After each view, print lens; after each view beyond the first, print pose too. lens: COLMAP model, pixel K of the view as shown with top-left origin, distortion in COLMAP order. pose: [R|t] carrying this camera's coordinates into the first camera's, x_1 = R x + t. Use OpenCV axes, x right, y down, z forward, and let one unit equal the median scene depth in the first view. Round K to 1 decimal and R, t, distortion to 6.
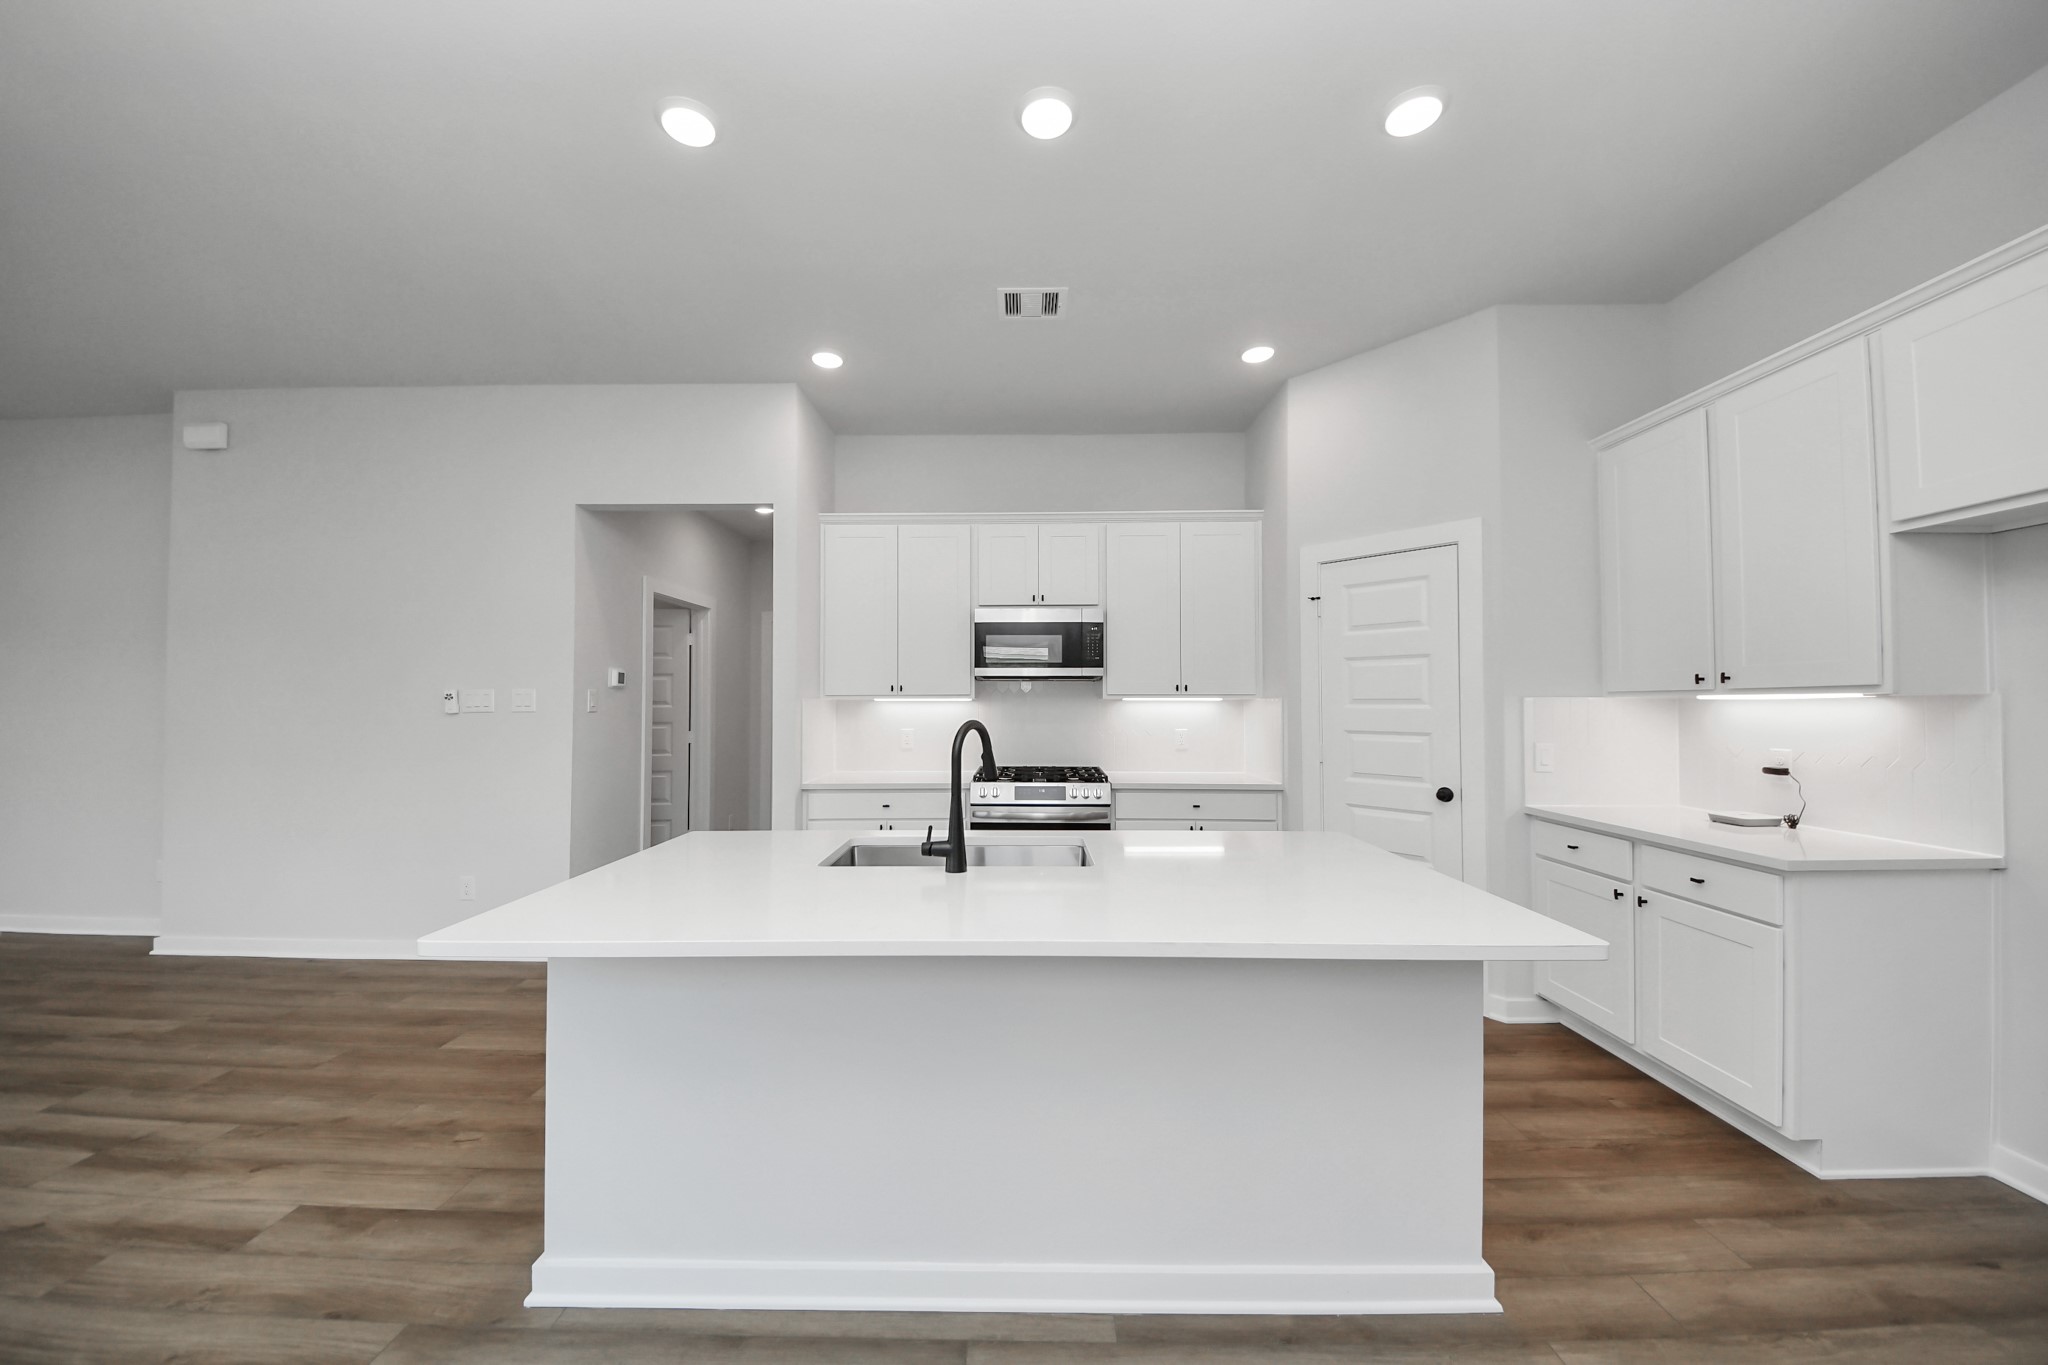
lens RADIAL K [[728.9, 0, 1006.1], [0, 728.9, 686.6], [0, 0, 1]] dist [0.015824, -0.011809]
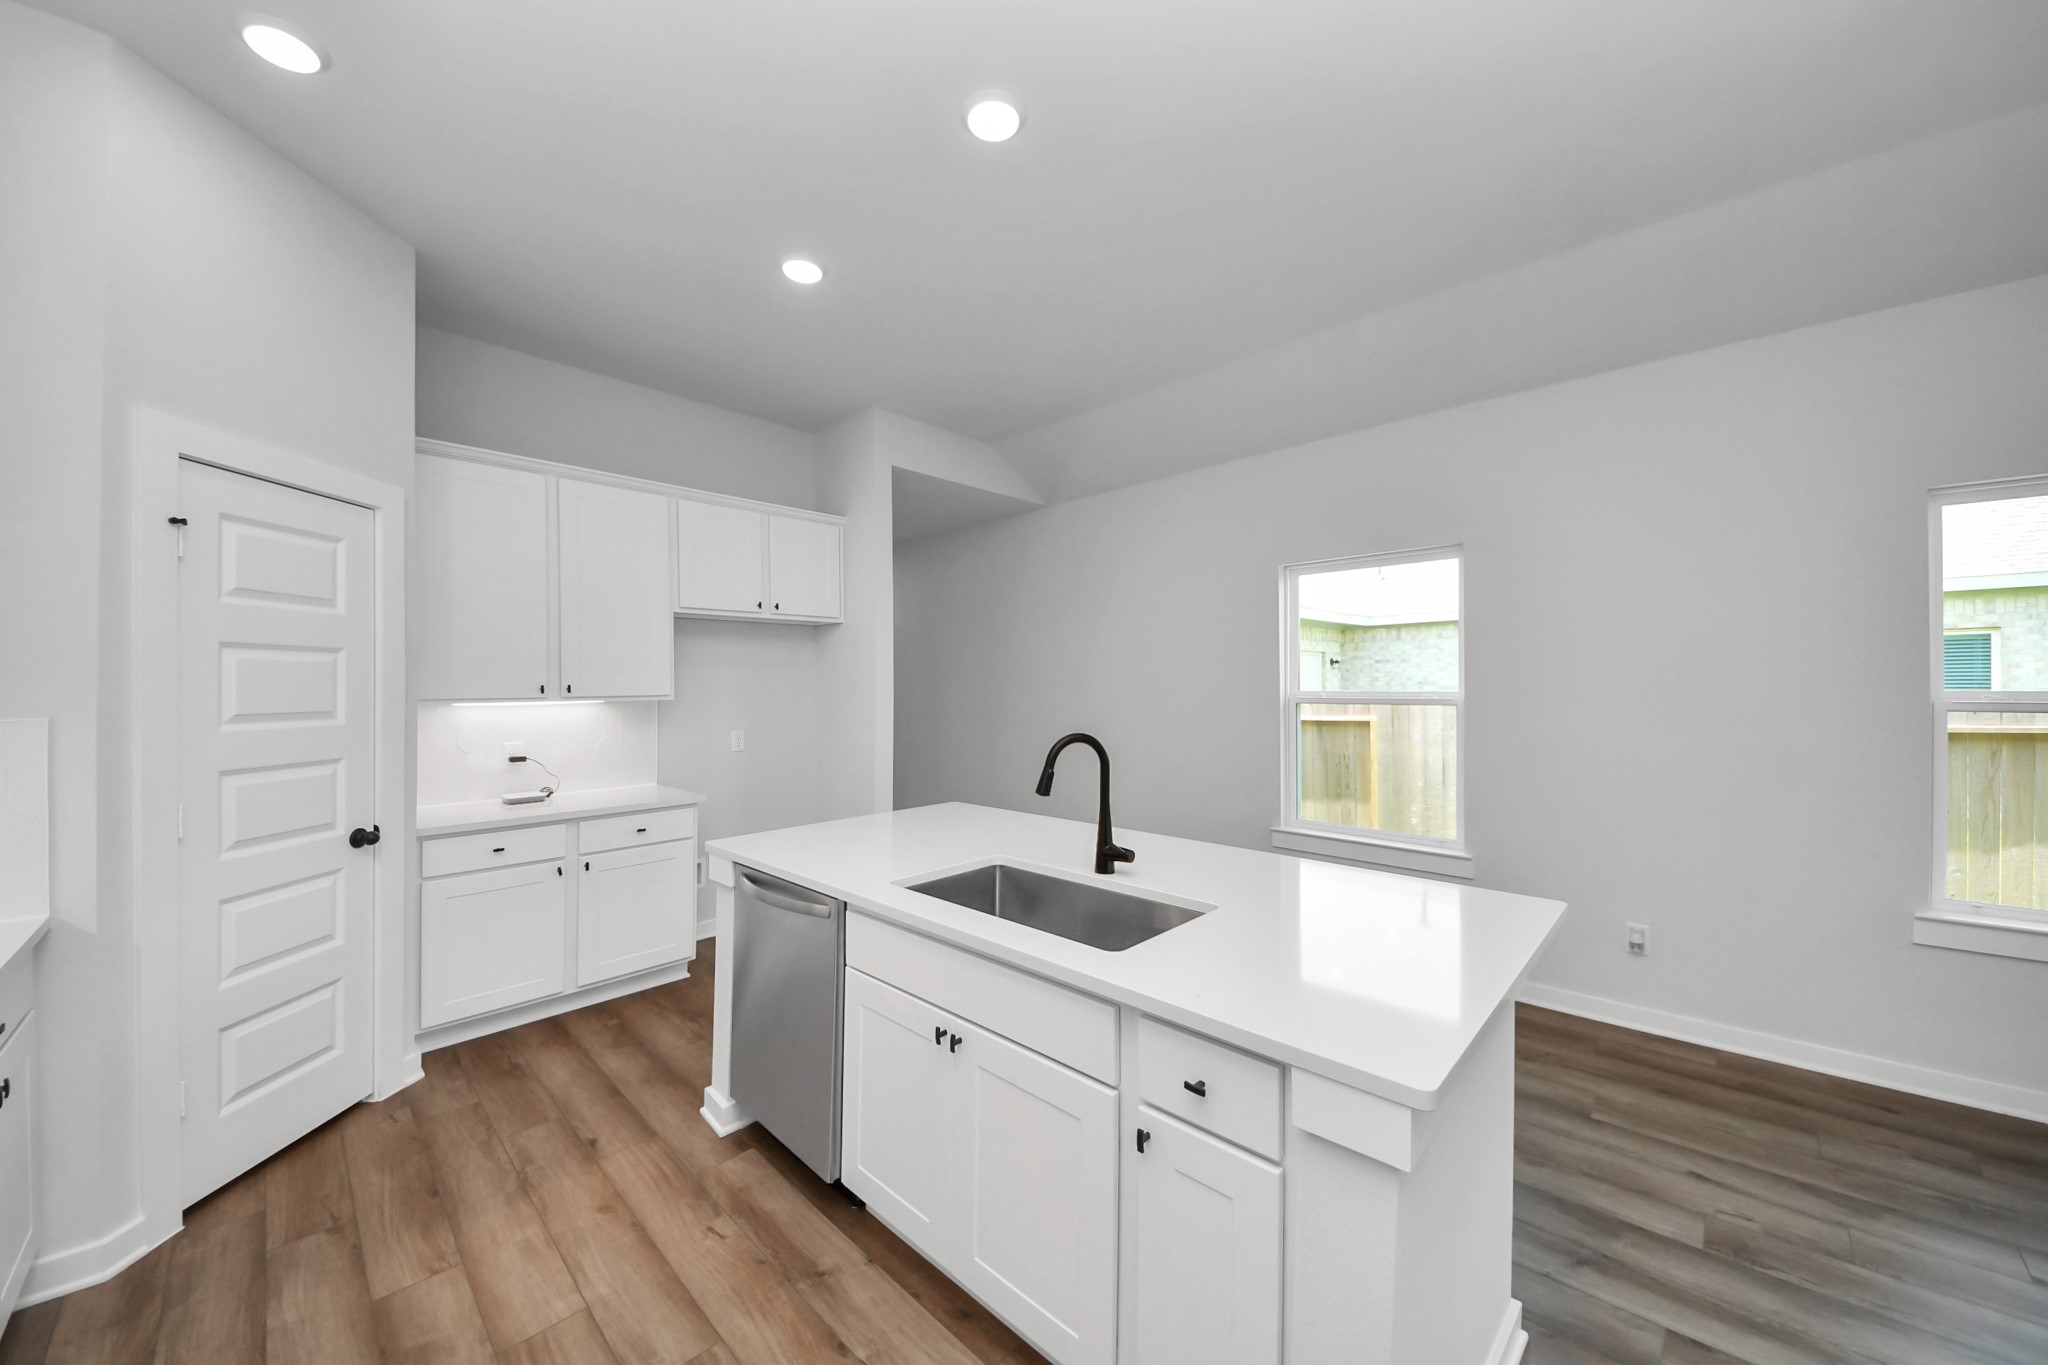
lens RADIAL K [[731.6, 0, 1023.6], [0, 731.6, 669.9], [0, 0, 1]] dist [0.001071, -0.007720]
pose [[-0.739572, 0.022705, 0.672694, -0.429405], [-0.005989, 0.999169, -0.040309, 0.001136], [-0.673050, -0.033841, -0.738822, 1.150654]]
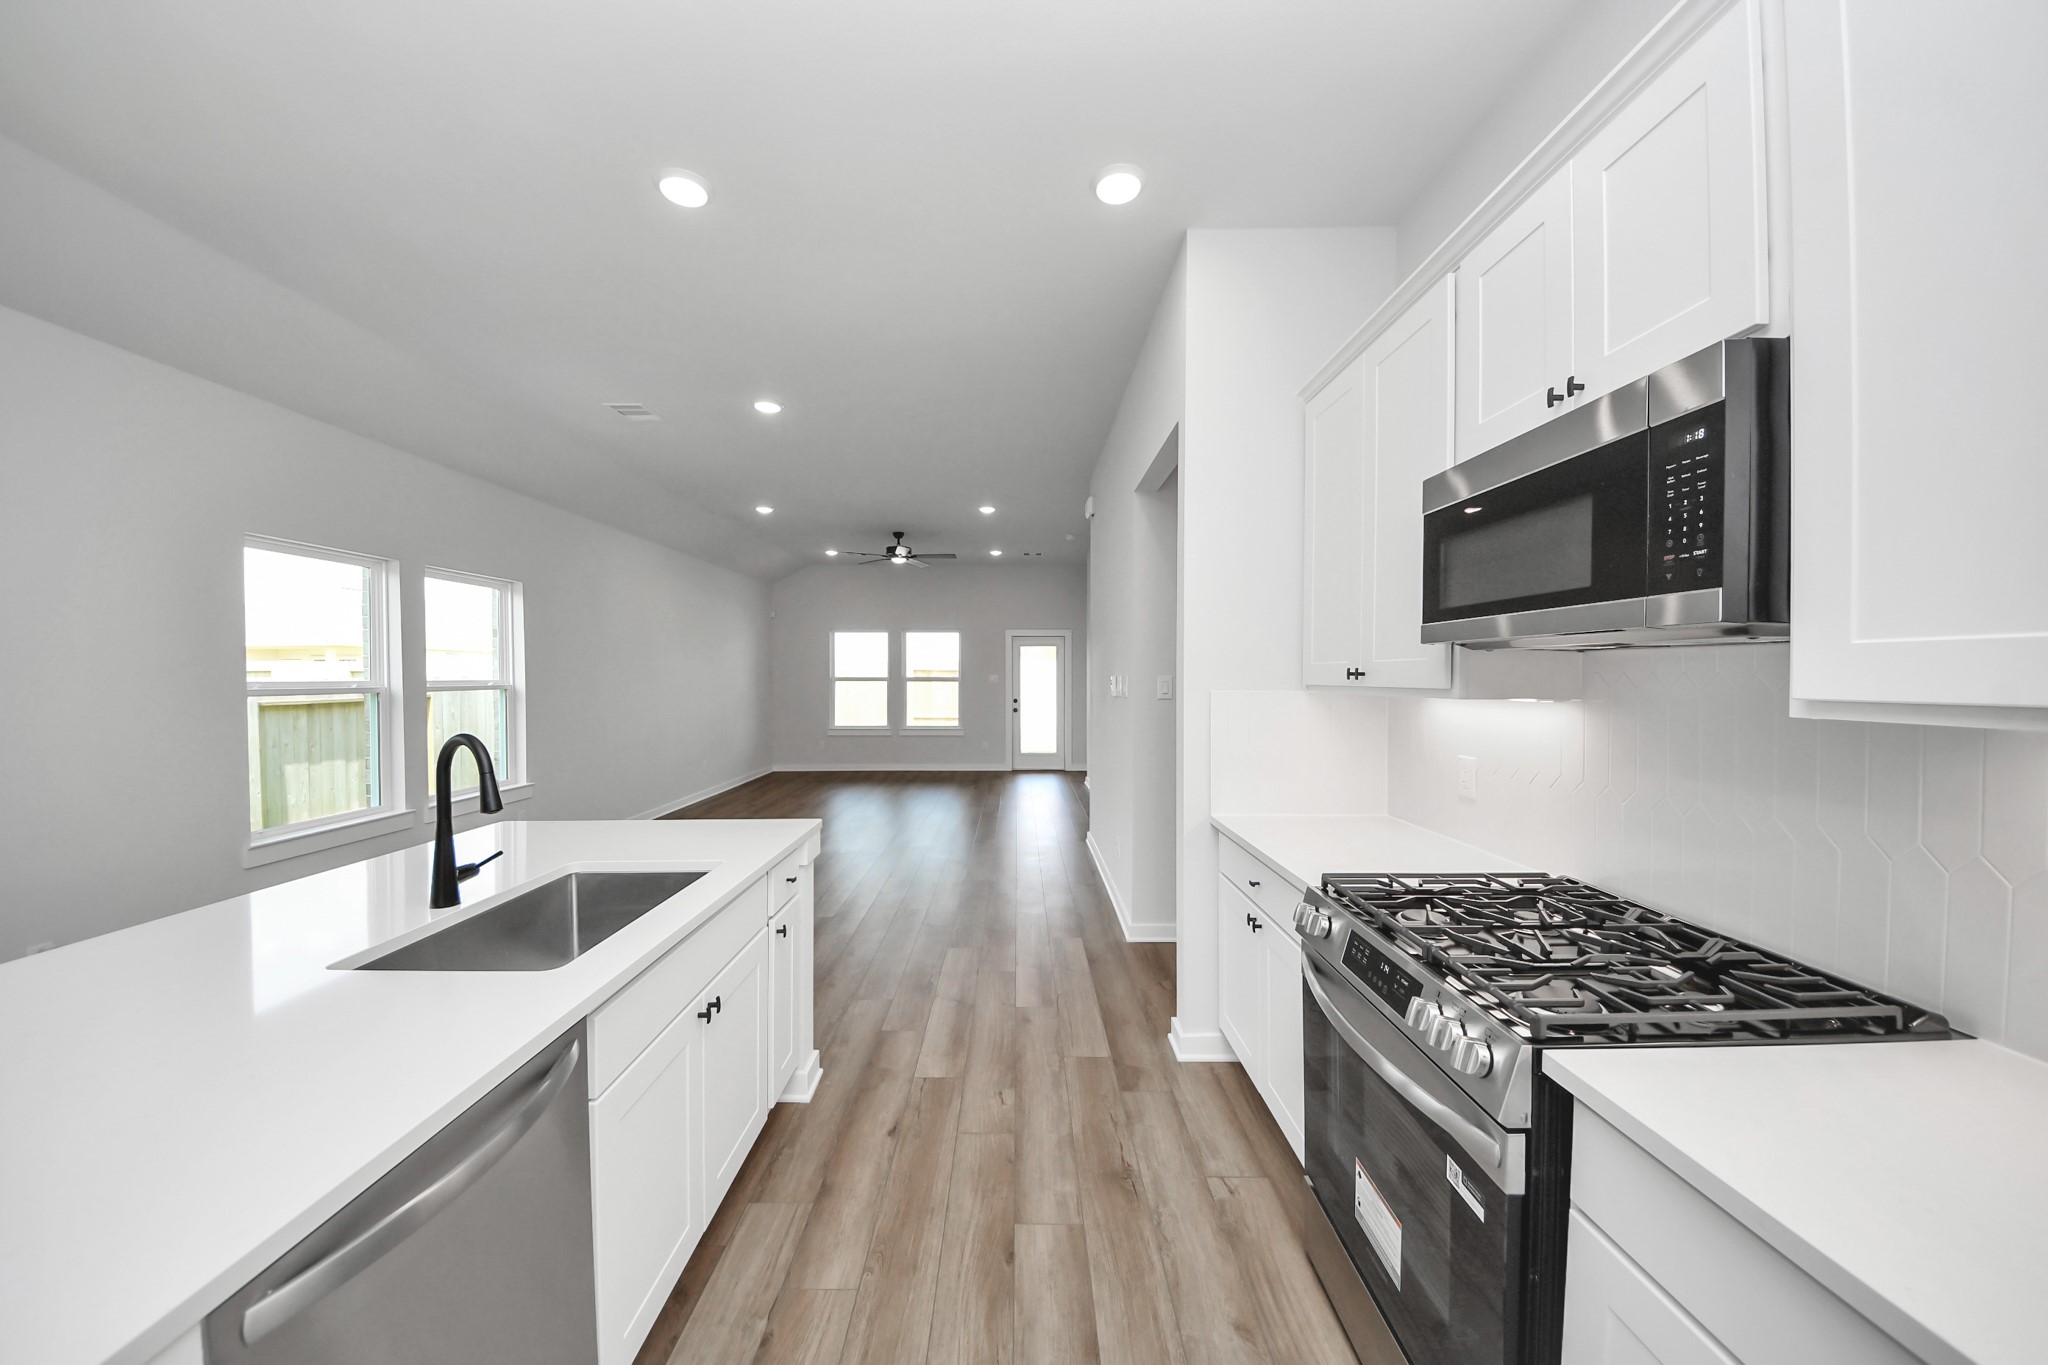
lens RADIAL K [[718.7, 0, 1024.2], [0, 718.7, 688.3], [0, 0, 1]] dist [0.014600, -0.019162]
pose [[0.035821, 0.019737, -0.999163, 0.490283], [0.021086, 0.999567, 0.020501, -0.003519], [0.999136, -0.021803, 0.035390, 1.018425]]
